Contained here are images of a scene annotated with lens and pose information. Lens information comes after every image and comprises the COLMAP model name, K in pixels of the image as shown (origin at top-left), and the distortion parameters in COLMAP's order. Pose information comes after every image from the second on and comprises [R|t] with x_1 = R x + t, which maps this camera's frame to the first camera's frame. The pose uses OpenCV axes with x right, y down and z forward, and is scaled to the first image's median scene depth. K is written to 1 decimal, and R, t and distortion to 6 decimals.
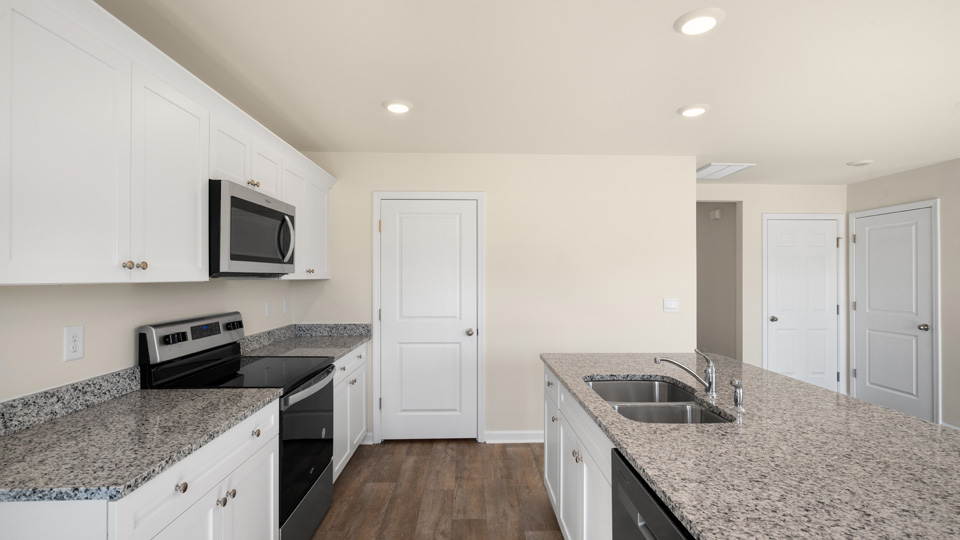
lens RADIAL K [[441.0, 0, 481.9], [0, 441.0, 273.4], [0, 0, 1]] dist [-0.001760, 0.000289]
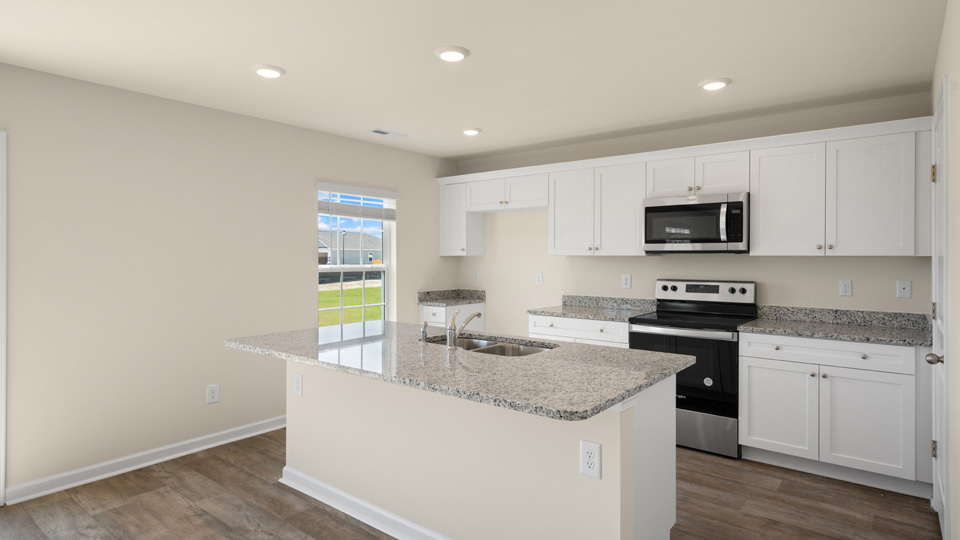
lens RADIAL K [[521.0, 0, 486.6], [0, 521.0, 257.5], [0, 0, 1]] dist [0.001928, 0.001082]
pose [[-0.641329, -0.004099, -0.767255, 1.030531], [0.000858, 0.999981, -0.006060, 0.026268], [0.767266, -0.004544, -0.641313, 1.322756]]
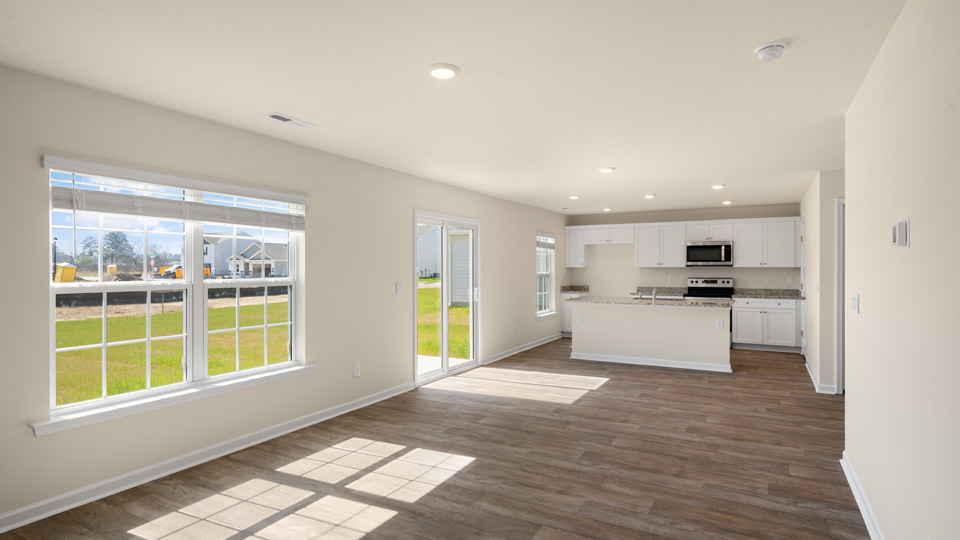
lens RADIAL K [[502.9, 0, 482.8], [0, 502.9, 271.9], [0, 0, 1]] dist [-0.002628, 0.000659]
pose [[-0.512520, 0.005638, -0.858657, 3.064127], [0.006050, 0.999977, 0.002955, 0.024847], [0.858654, -0.003681, -0.512543, 1.246590]]
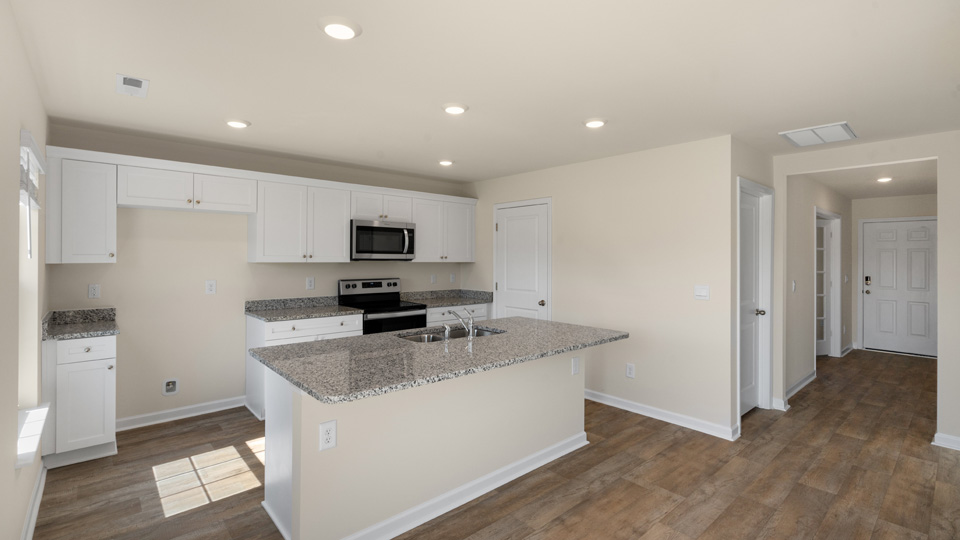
lens RADIAL K [[431.8, 0, 483.1], [0, 431.8, 255.8], [0, 0, 1]] dist [-0.004838, 0.000484]
pose [[0.644345, -0.001959, -0.764732, 1.153291], [0.000482, 0.999998, -0.002156, -0.009348], [0.764735, 0.001021, 0.644344, 0.028419]]
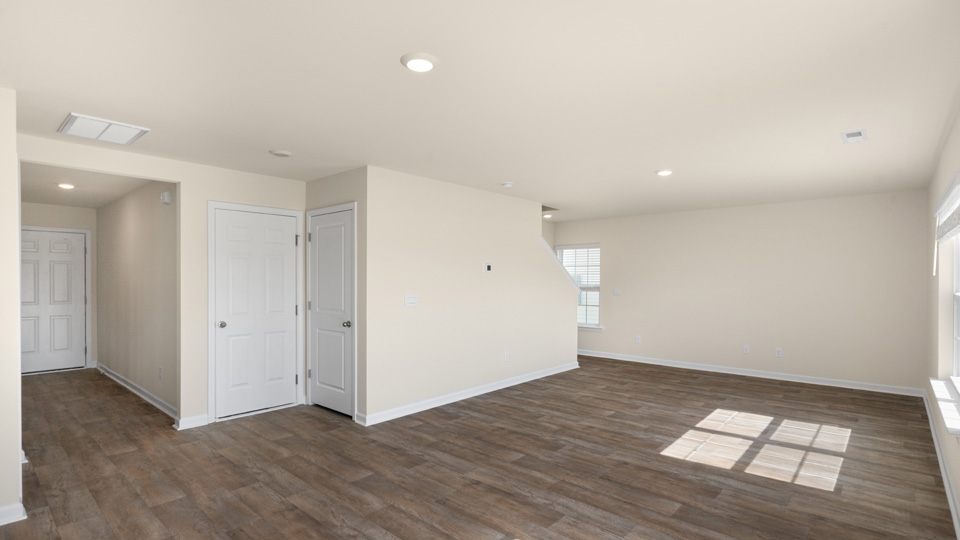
lens RADIAL K [[461.3, 0, 483.8], [0, 461.3, 279.3], [0, 0, 1]] dist [-0.001858, 0.000432]
pose [[0.685472, -0.002203, 0.728096, 0.632191], [-0.005560, 0.999950, 0.008261, 0.007463], [-0.728078, -0.009711, 0.685426, 0.020937]]
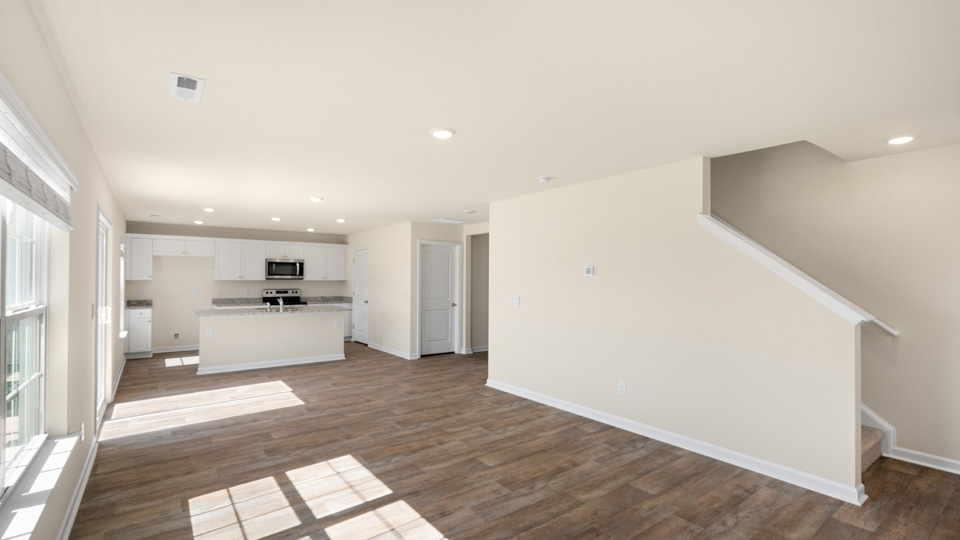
lens RADIAL K [[440.7, 0, 482.4], [0, 440.7, 247.8], [0, 0, 1]] dist [-0.002220, 0.000034]
pose [[0.577828, -0.058429, -0.814064, 3.251566], [0.003385, 0.997597, -0.069199, 0.004315], [0.816152, 0.037230, 0.576637, 0.107424]]
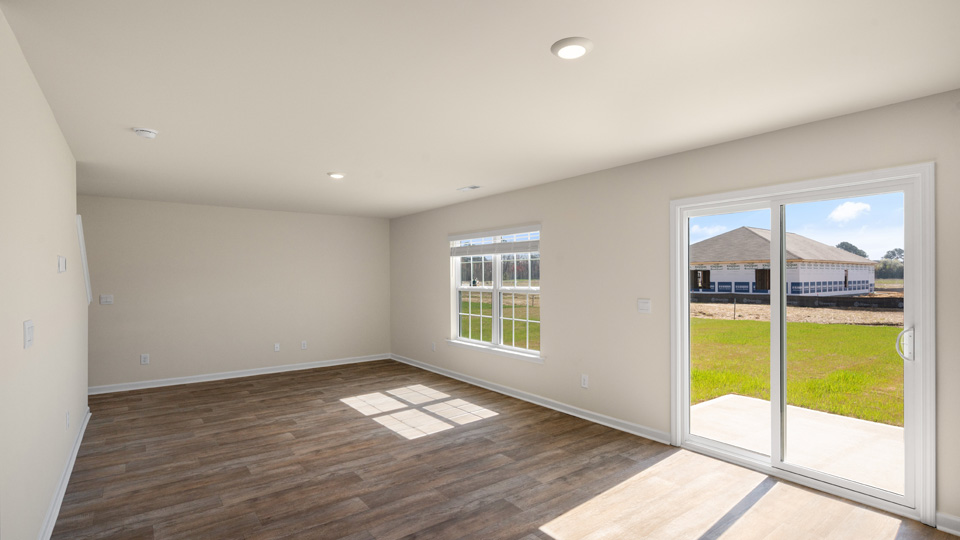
lens RADIAL K [[461.3, 0, 483.8], [0, 461.3, 279.3], [0, 0, 1]] dist [-0.001858, 0.000432]
pose [[-0.583858, -0.004676, 0.811843, 0.624094], [-0.004104, 0.999988, 0.002808, 0.004375], [-0.811846, -0.001692, -0.583870, 1.219521]]
